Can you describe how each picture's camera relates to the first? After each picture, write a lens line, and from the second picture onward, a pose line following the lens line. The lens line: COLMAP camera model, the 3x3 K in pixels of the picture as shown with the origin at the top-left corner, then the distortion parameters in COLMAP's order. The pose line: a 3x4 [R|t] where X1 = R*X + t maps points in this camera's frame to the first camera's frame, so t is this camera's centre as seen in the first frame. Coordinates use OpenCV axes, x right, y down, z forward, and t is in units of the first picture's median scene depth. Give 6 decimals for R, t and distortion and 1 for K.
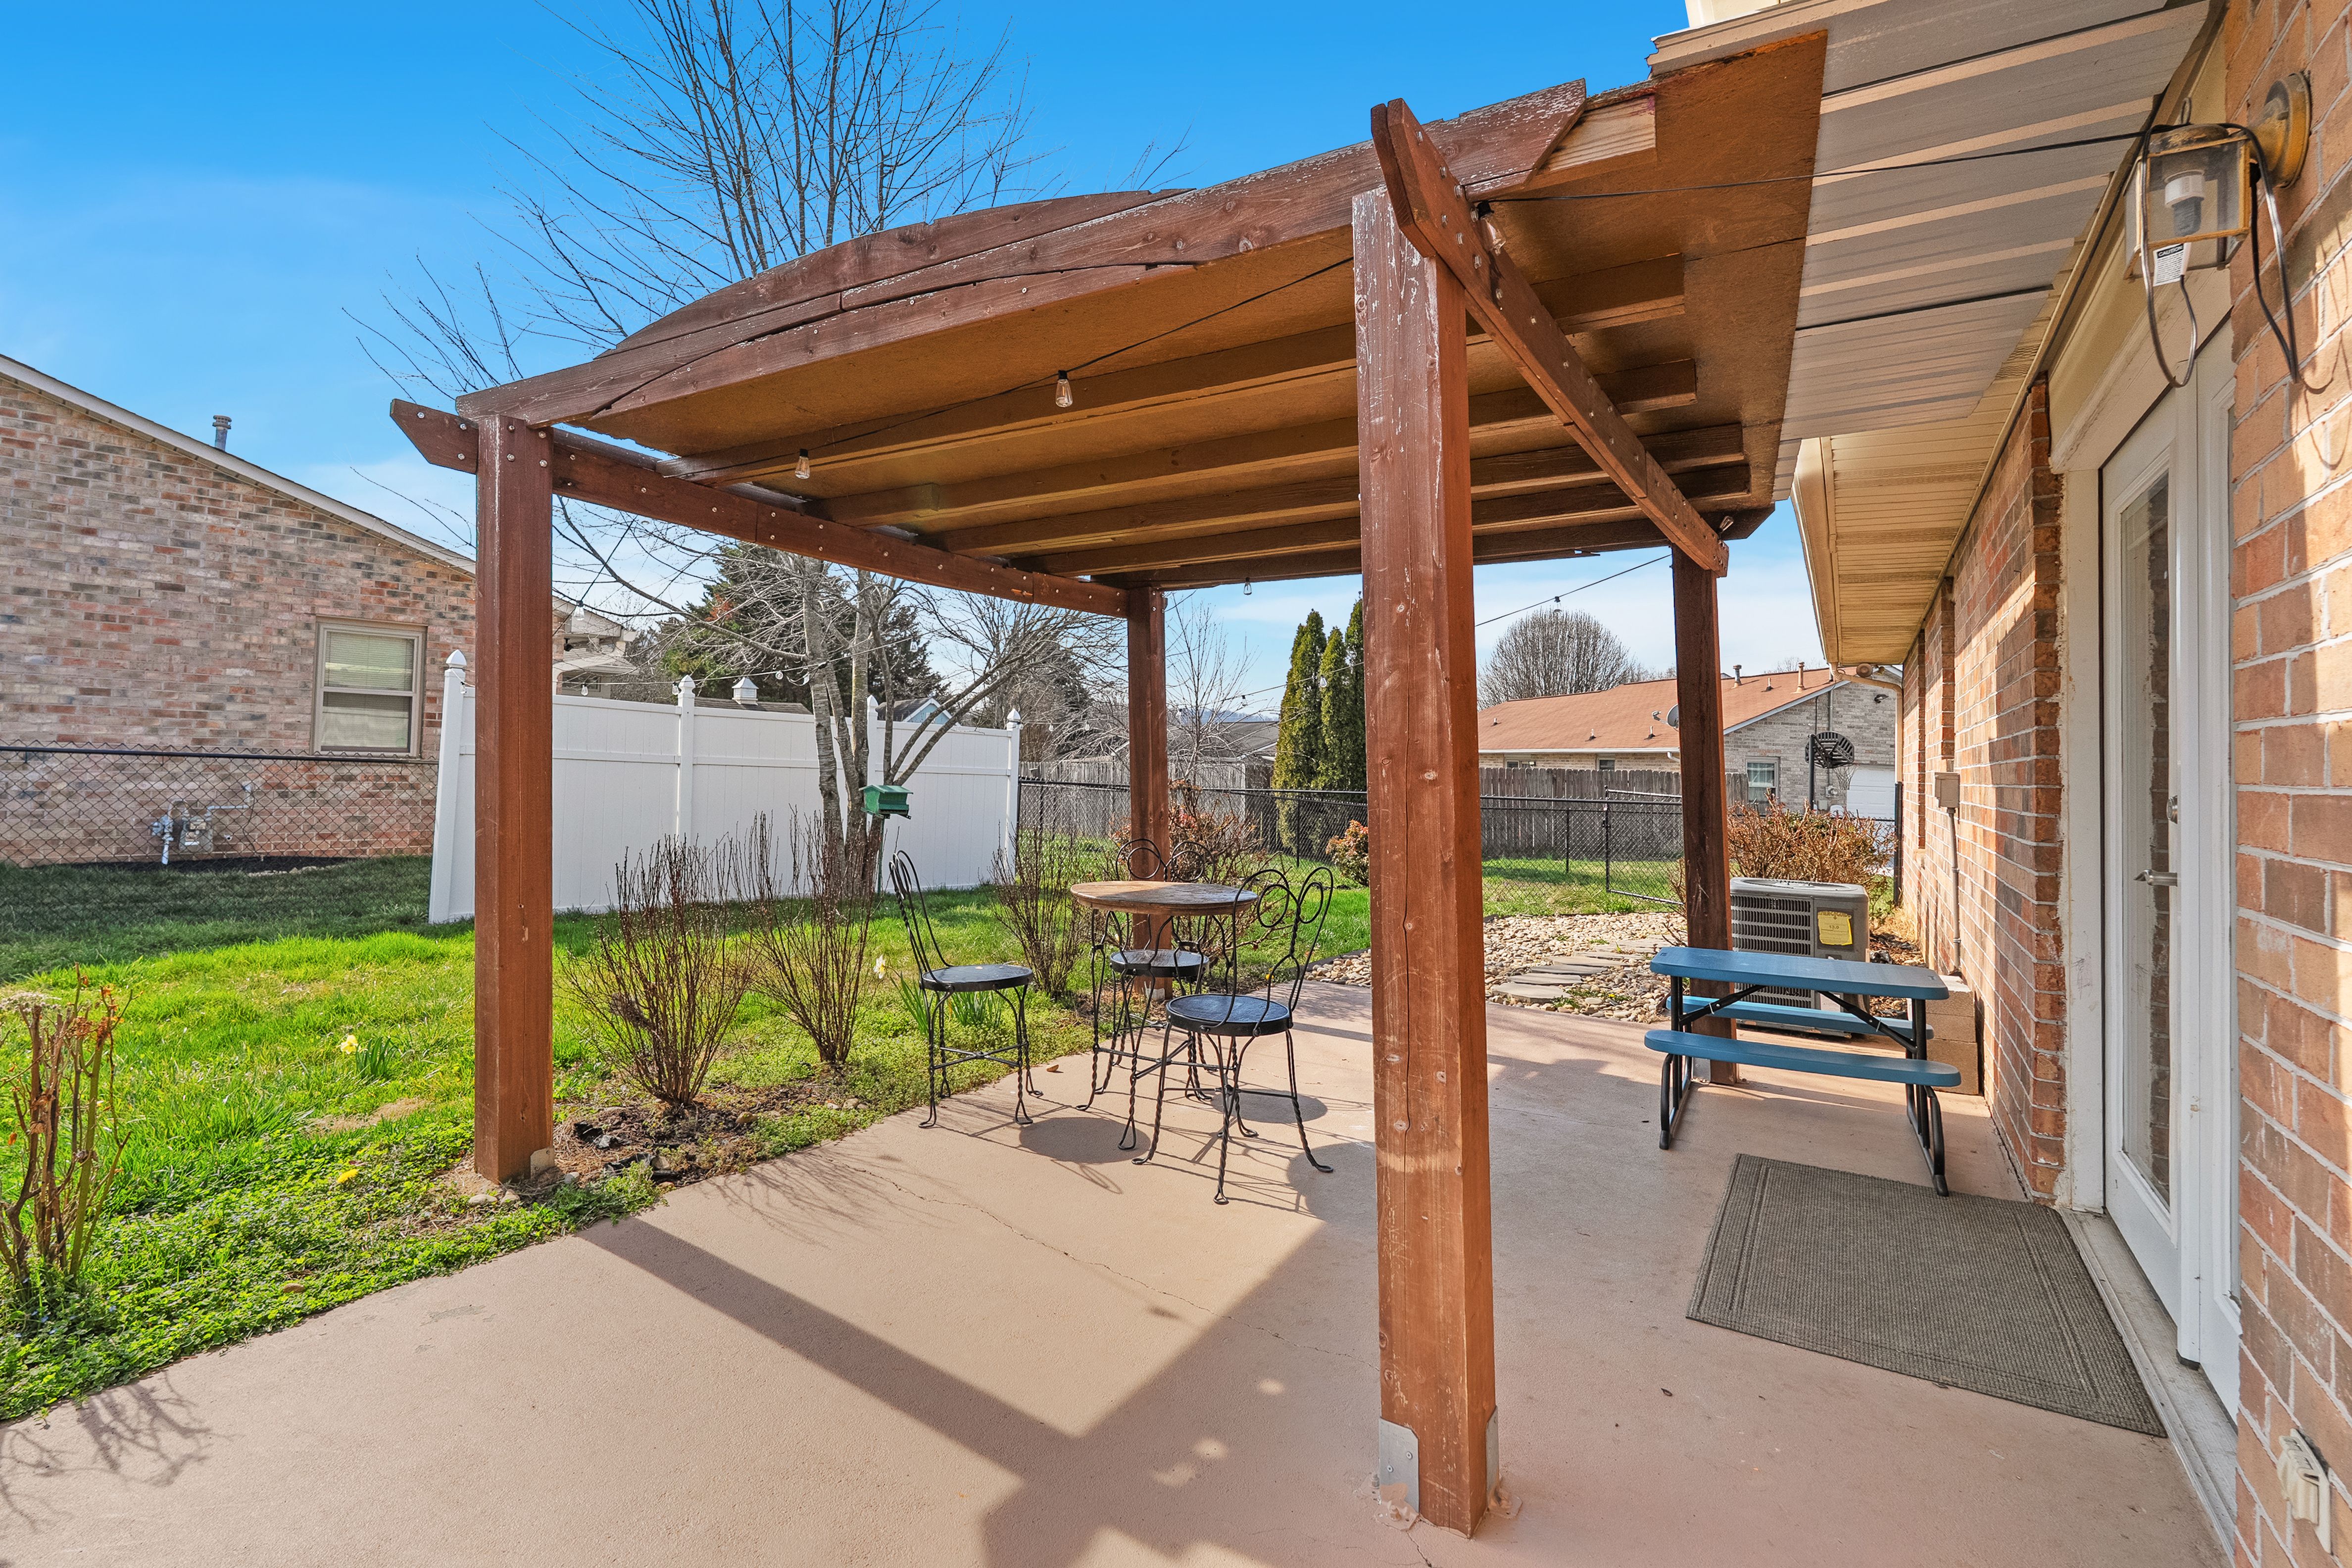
lens RADIAL K [[1096.8, 0, 1175.7], [0, 1096.8, 725.0], [0, 0, 1]] dist [0.000844, 0.000248]
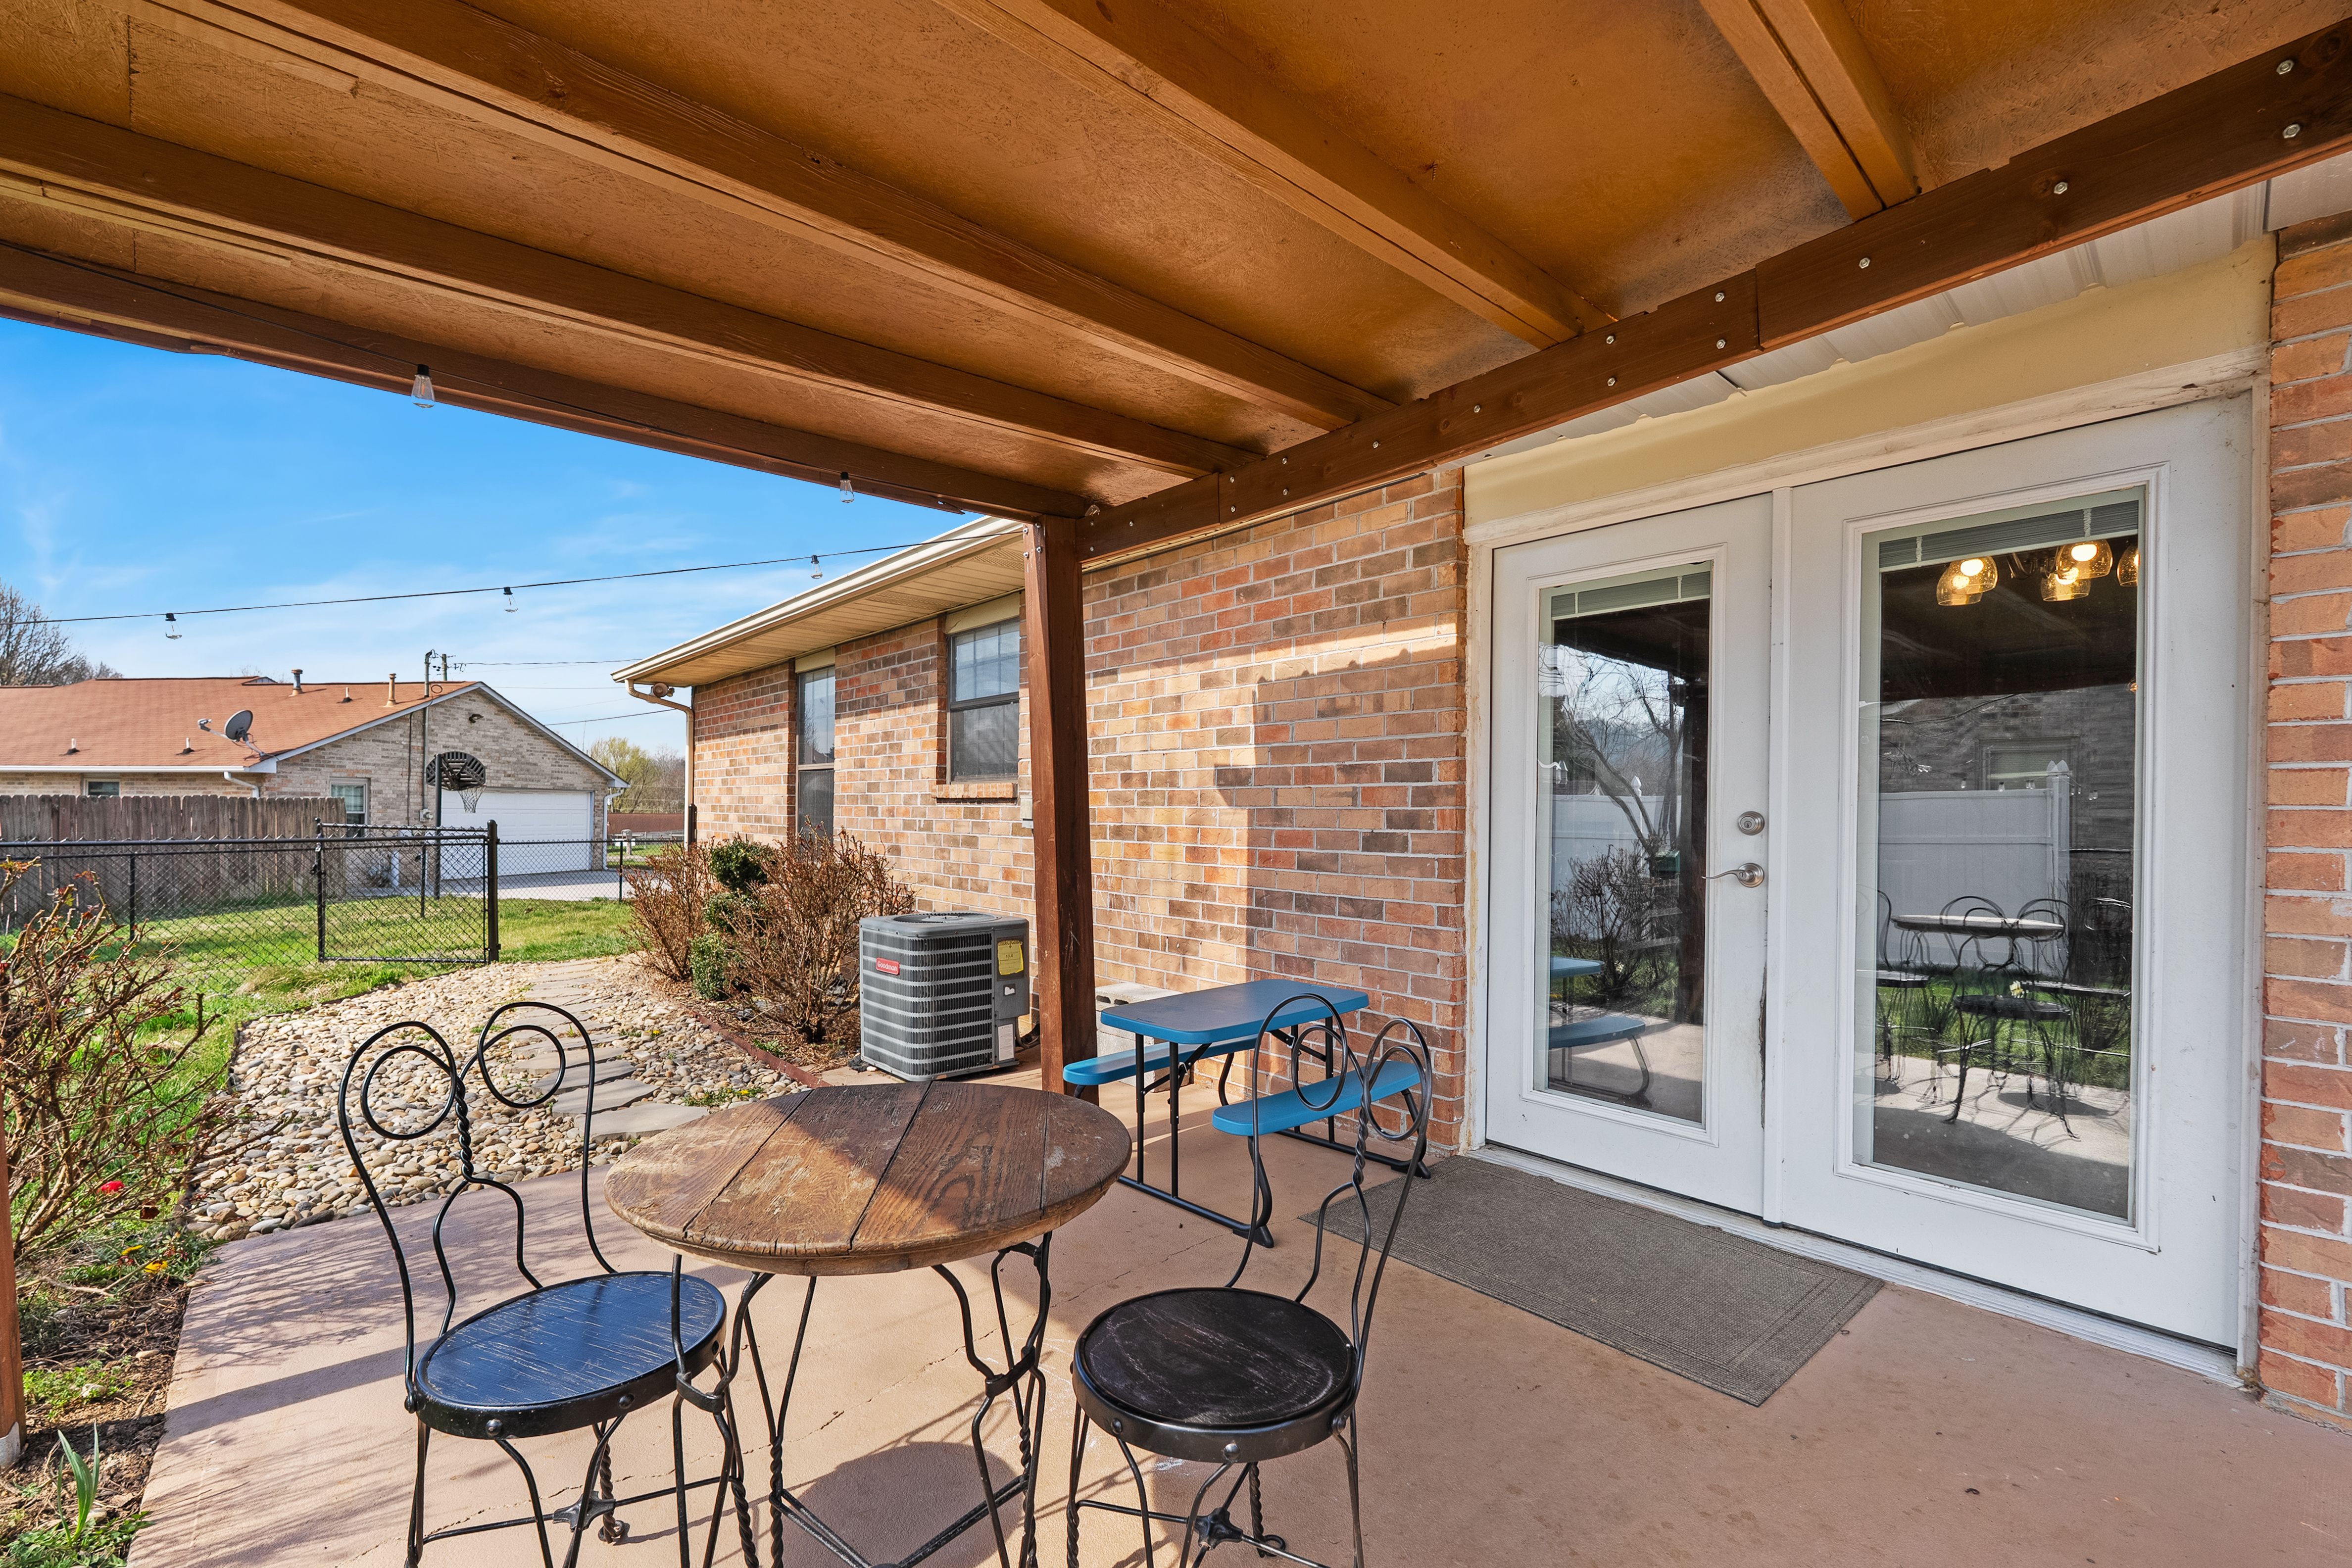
lens RADIAL K [[1035.4, 0, 1177.5], [0, 1035.4, 793.5], [0, 0, 1]] dist [-0.002270, 0.000257]
pose [[0.300355, -0.012875, 0.953741, -0.215694], [-0.029534, 0.999304, 0.022791, 0.014110], [-0.953370, -0.035013, 0.299765, 0.551562]]
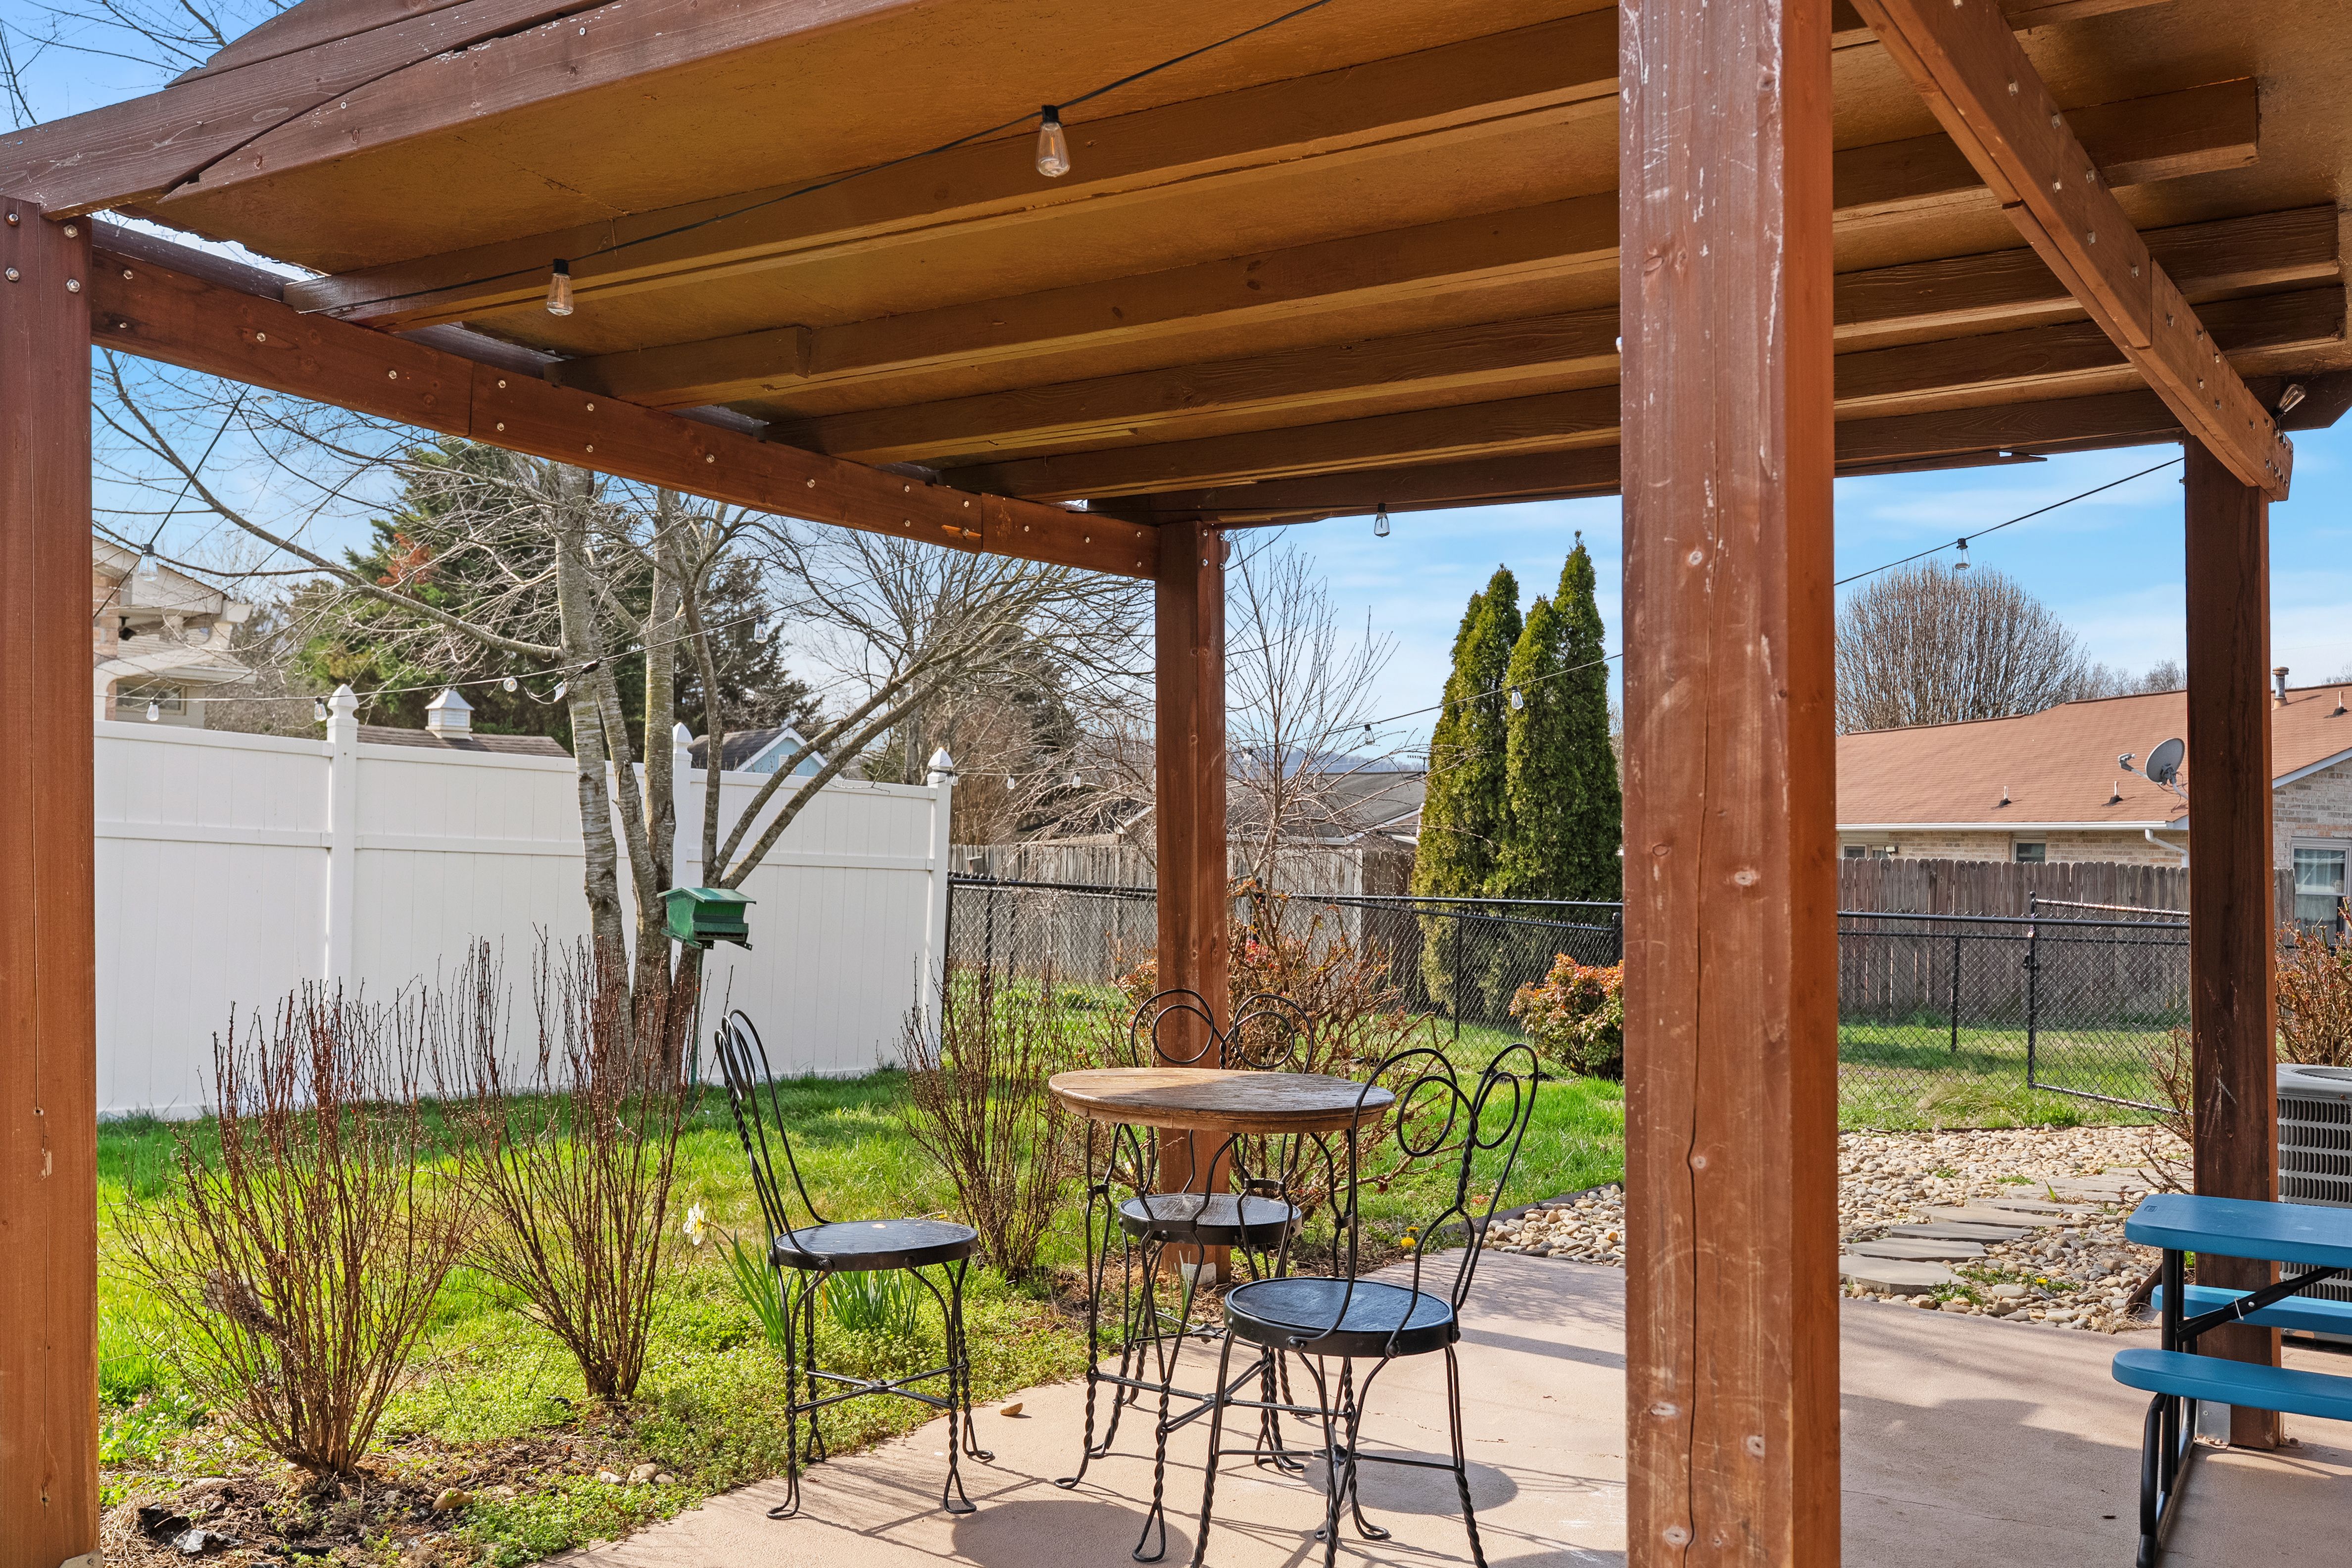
lens RADIAL K [[2001.1, 0, 1179.5], [0, 2001.1, 797.1], [0, 0, 1]] dist [0.011906, 0.000469]
pose [[0.999700, 0.002263, -0.024393, -0.007219], [-0.002013, 0.999945, 0.010281, -0.000836], [0.024415, -0.010229, 0.999650, 0.016811]]
